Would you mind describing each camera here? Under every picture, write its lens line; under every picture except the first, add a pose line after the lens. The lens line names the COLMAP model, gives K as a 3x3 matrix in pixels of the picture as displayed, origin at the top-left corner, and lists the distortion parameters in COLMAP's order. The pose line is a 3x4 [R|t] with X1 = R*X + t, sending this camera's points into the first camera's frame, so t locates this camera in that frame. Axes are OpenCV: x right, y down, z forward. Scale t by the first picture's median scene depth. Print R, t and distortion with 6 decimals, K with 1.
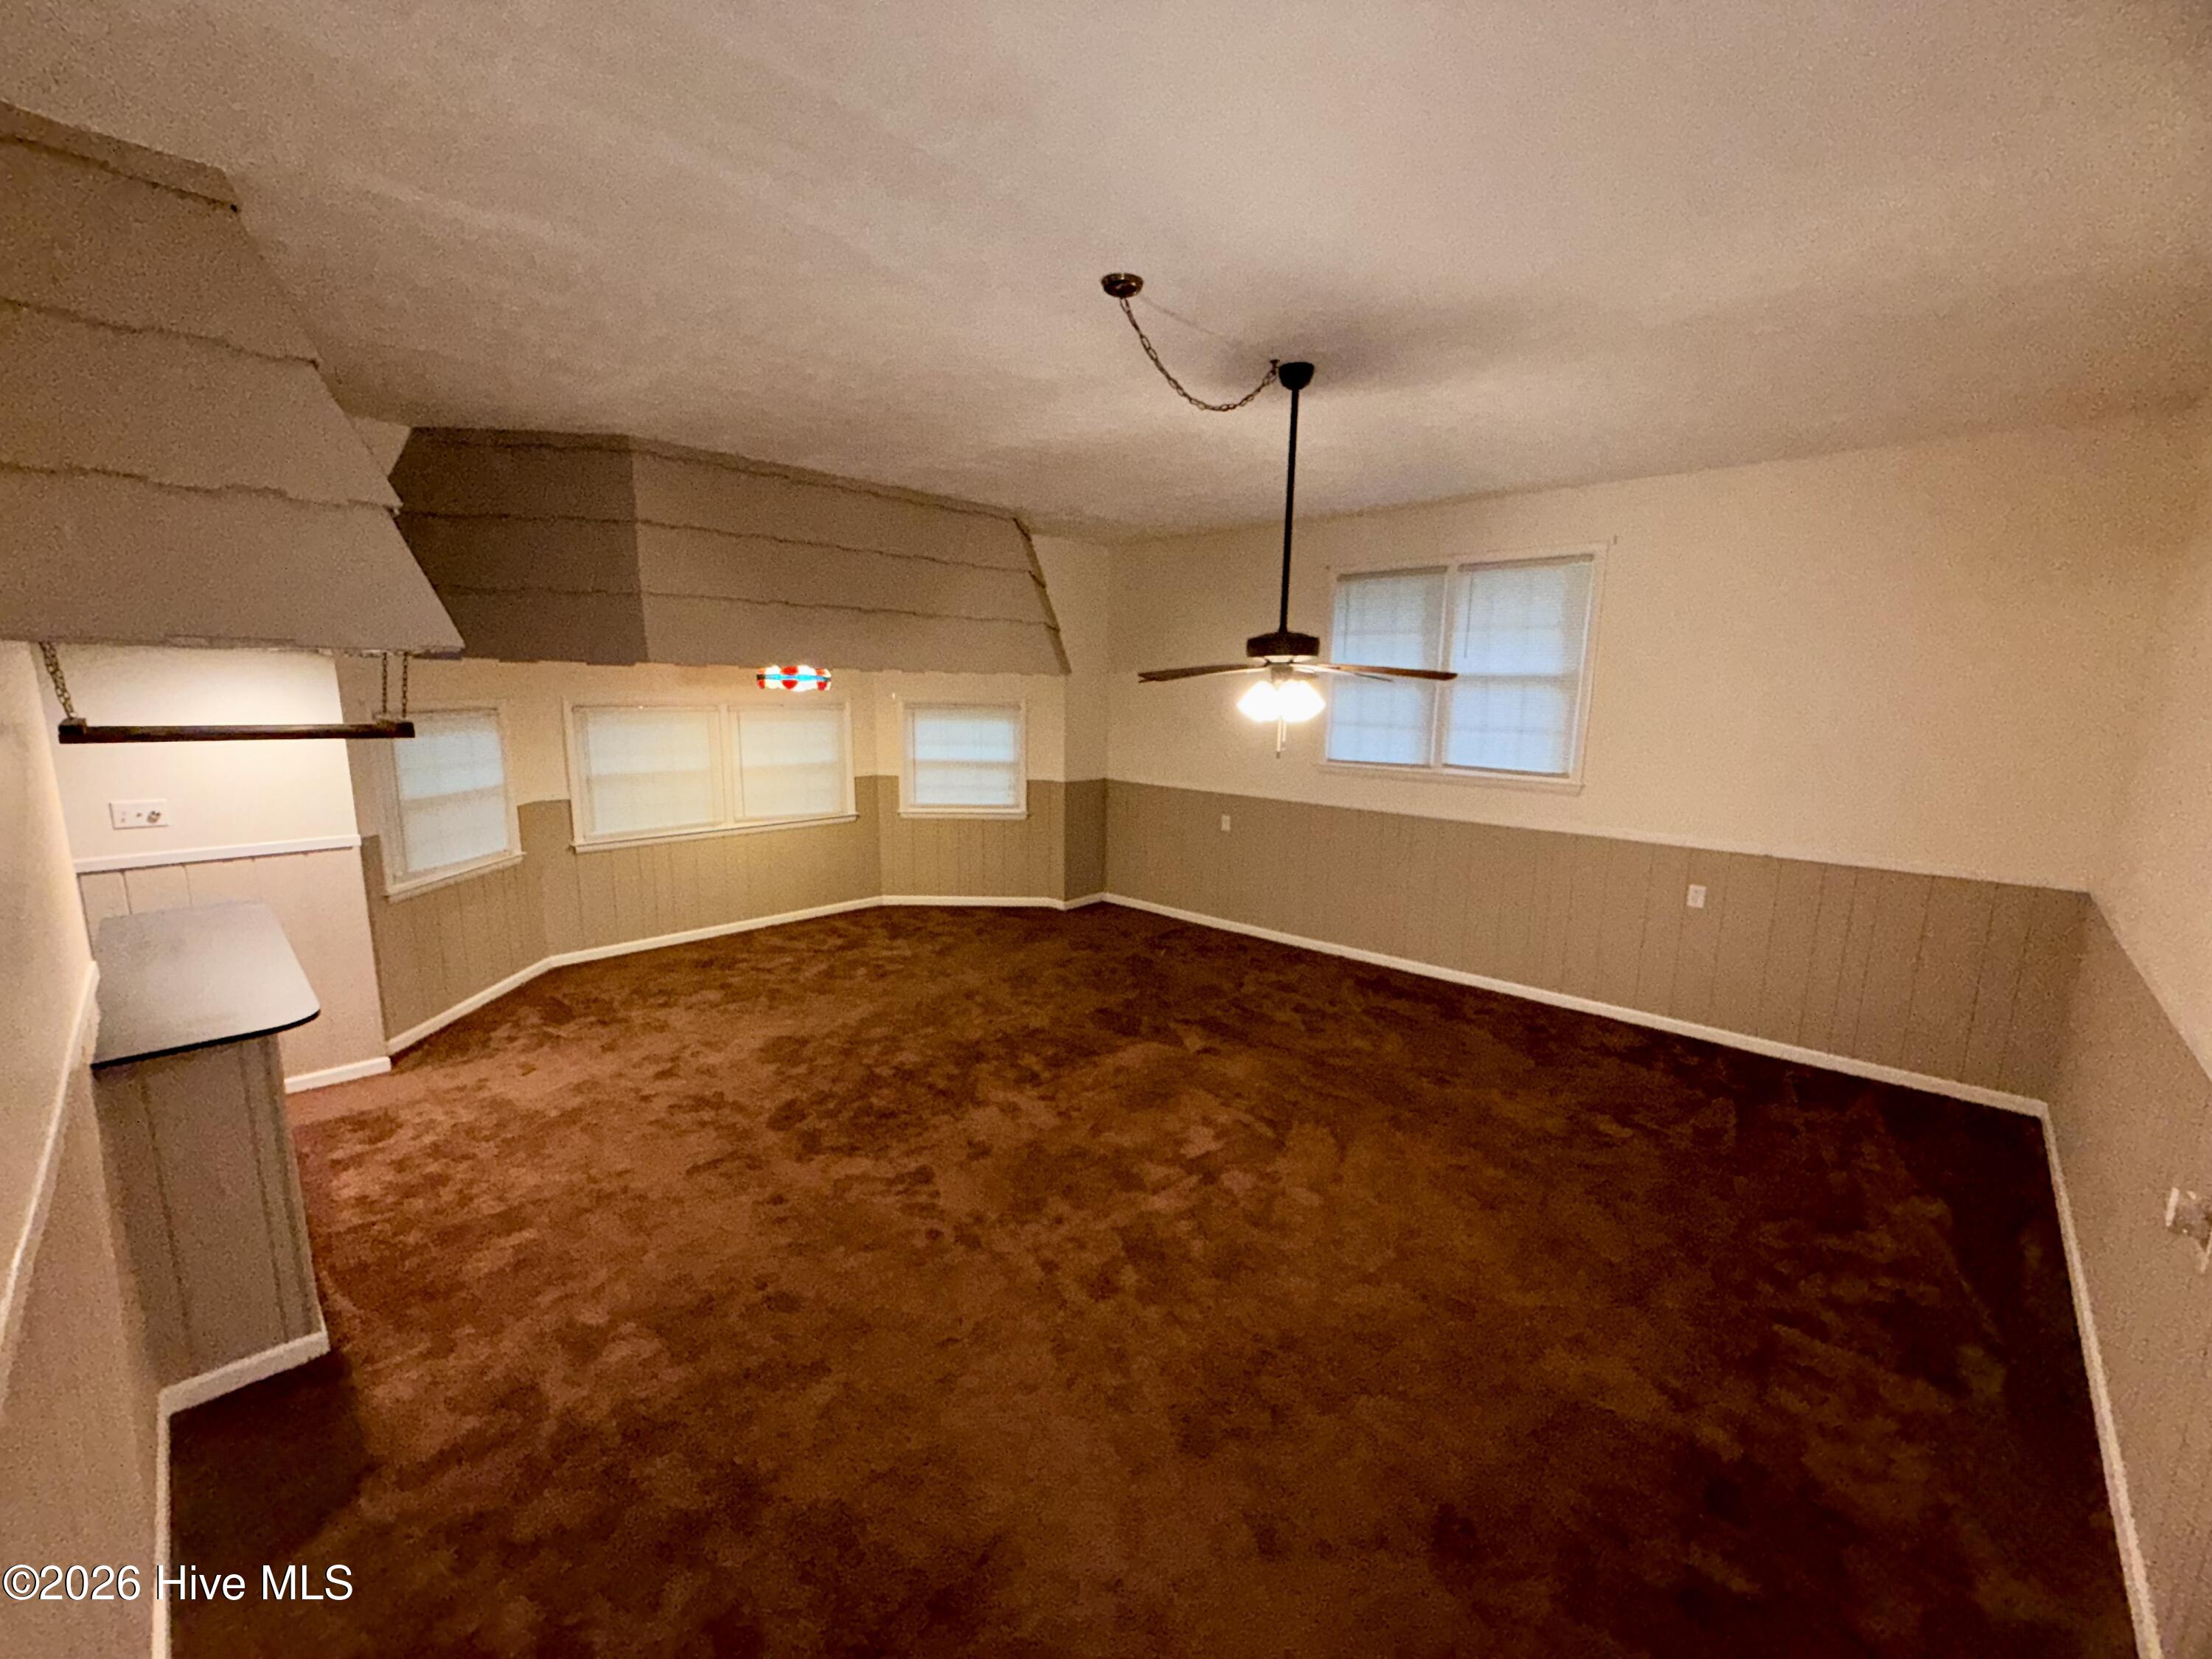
lens RADIAL K [[882.4, 0, 1113.4], [0, 882.4, 844.9], [0, 0, 1]] dist [-0.000451, -0.000791]
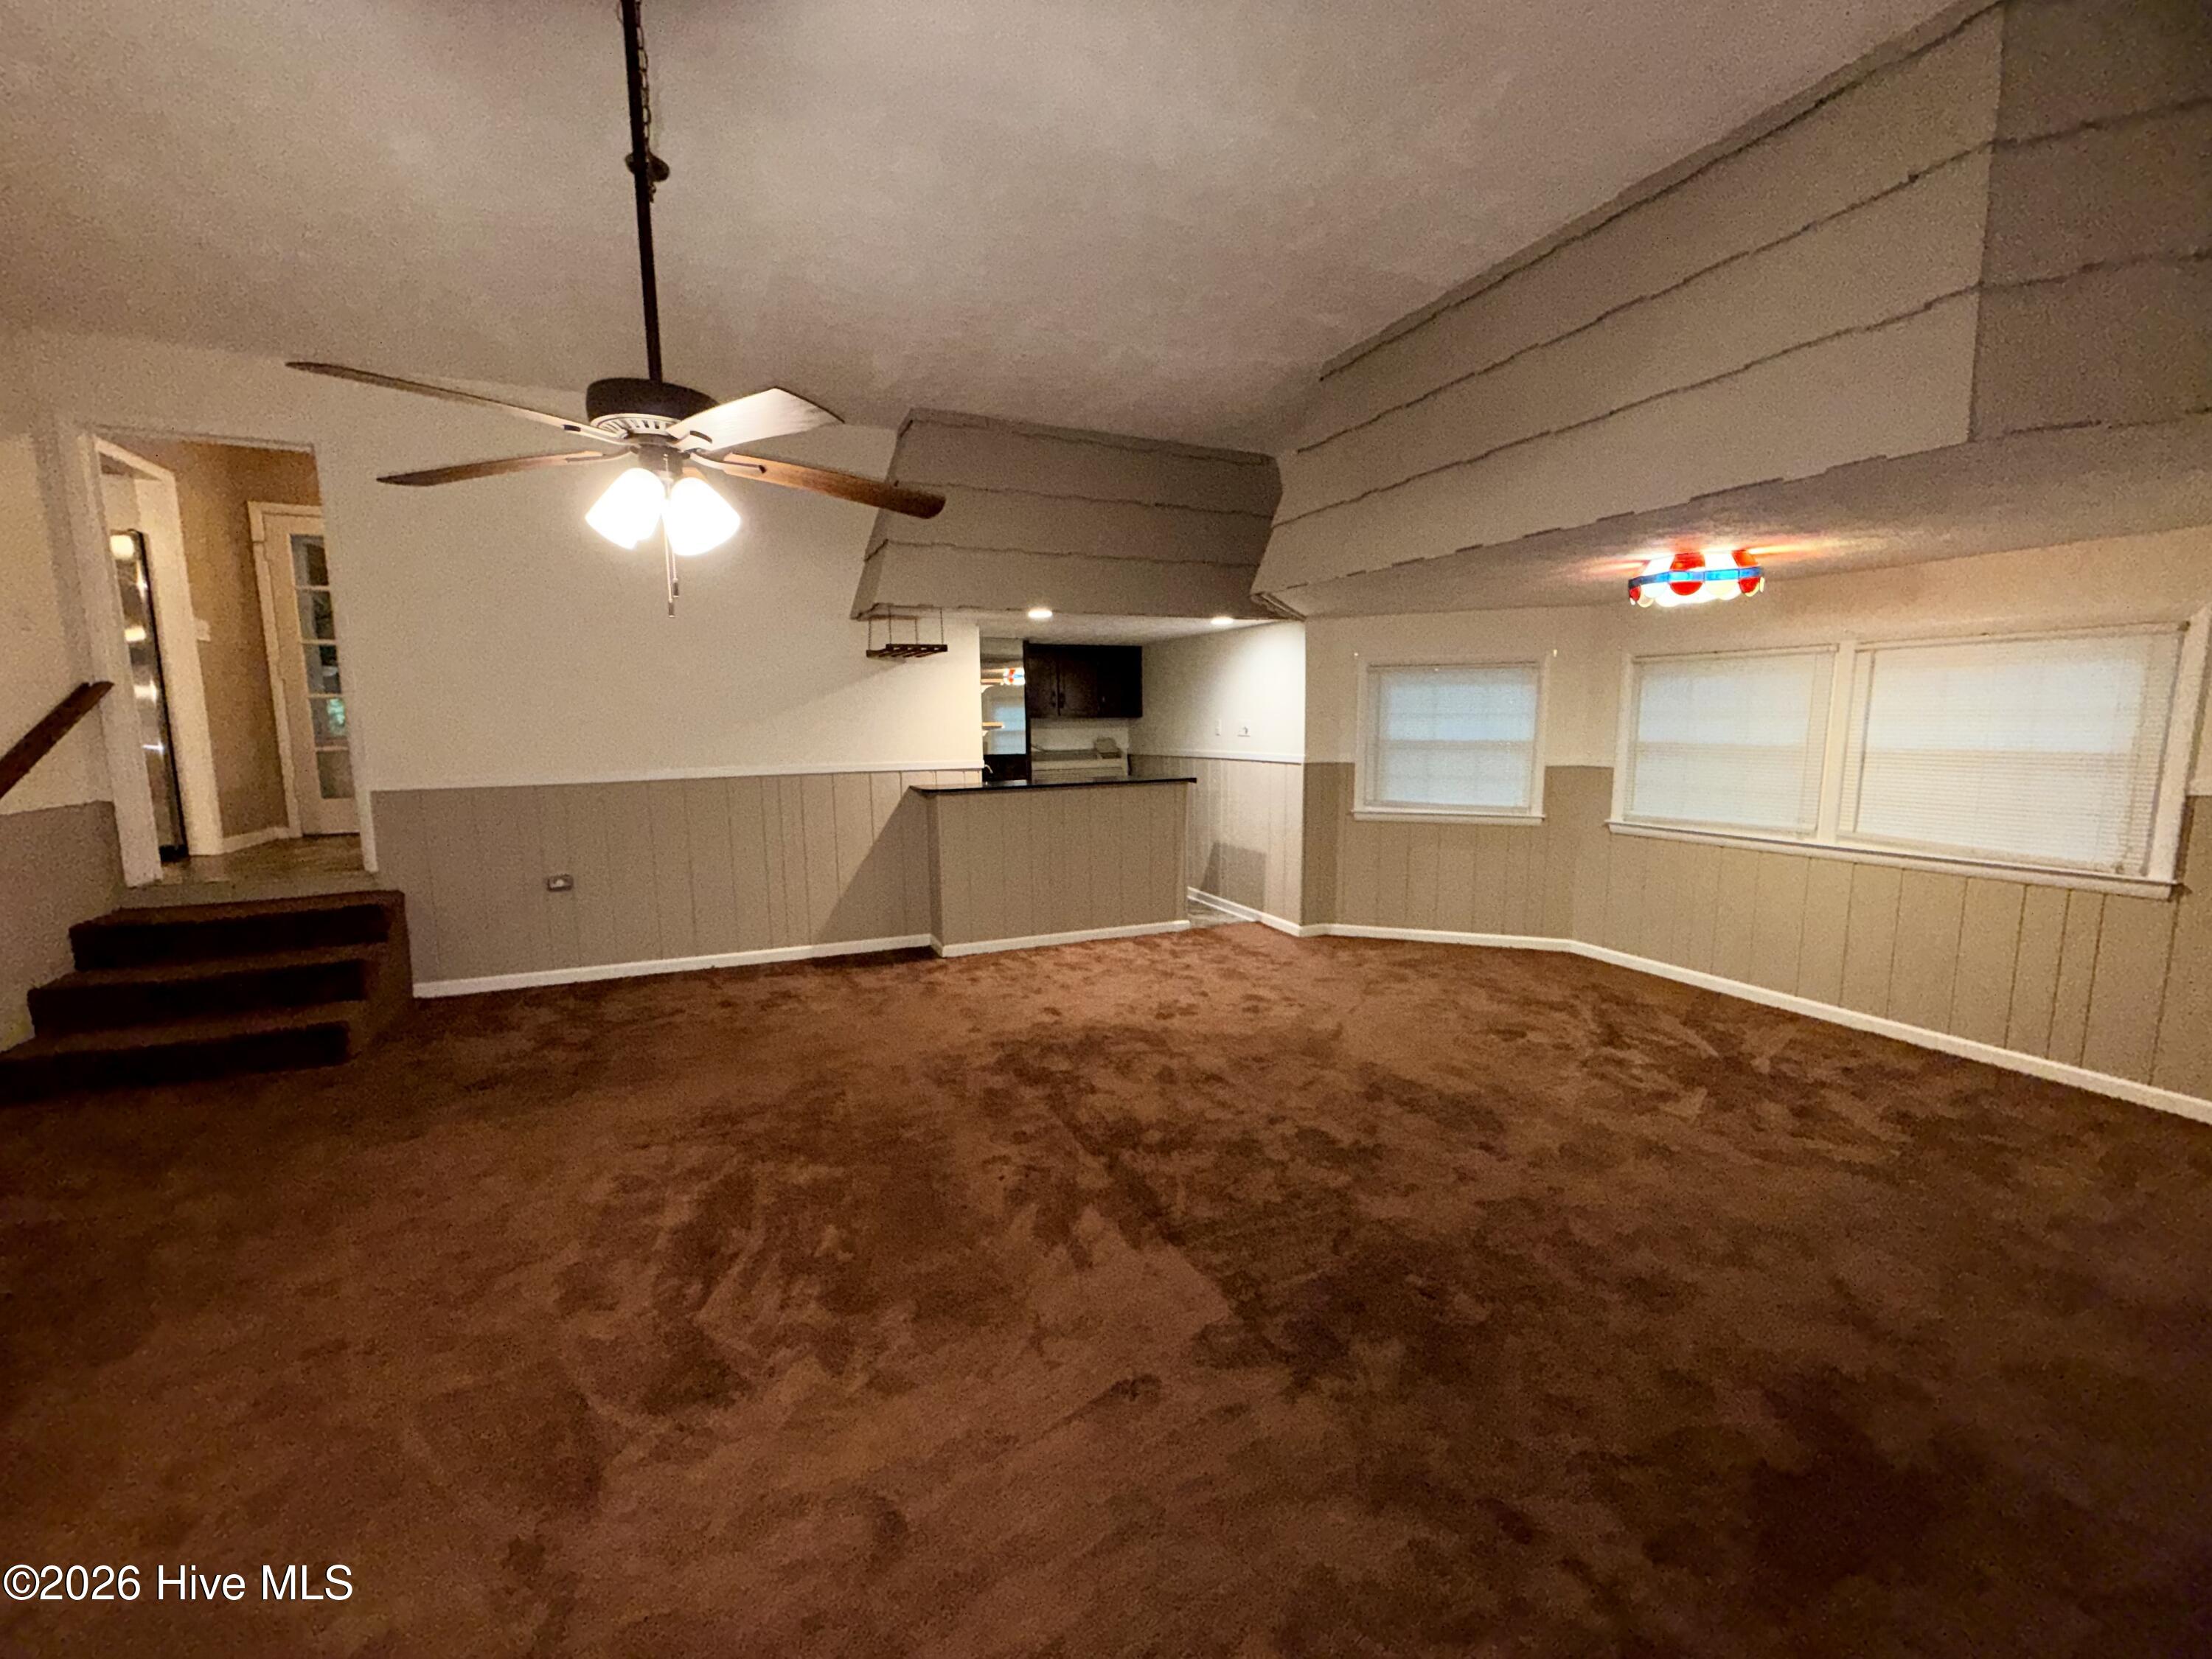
lens RADIAL K [[882.4, 0, 1110.0], [0, 882.4, 815.3], [0, 0, 1]] dist [-0.000451, -0.000791]
pose [[-0.380022, 0.080824, -0.921439, 0.359733], [-0.169739, 0.973165, 0.155365, -0.057552], [0.909270, 0.215446, -0.356105, 0.877042]]
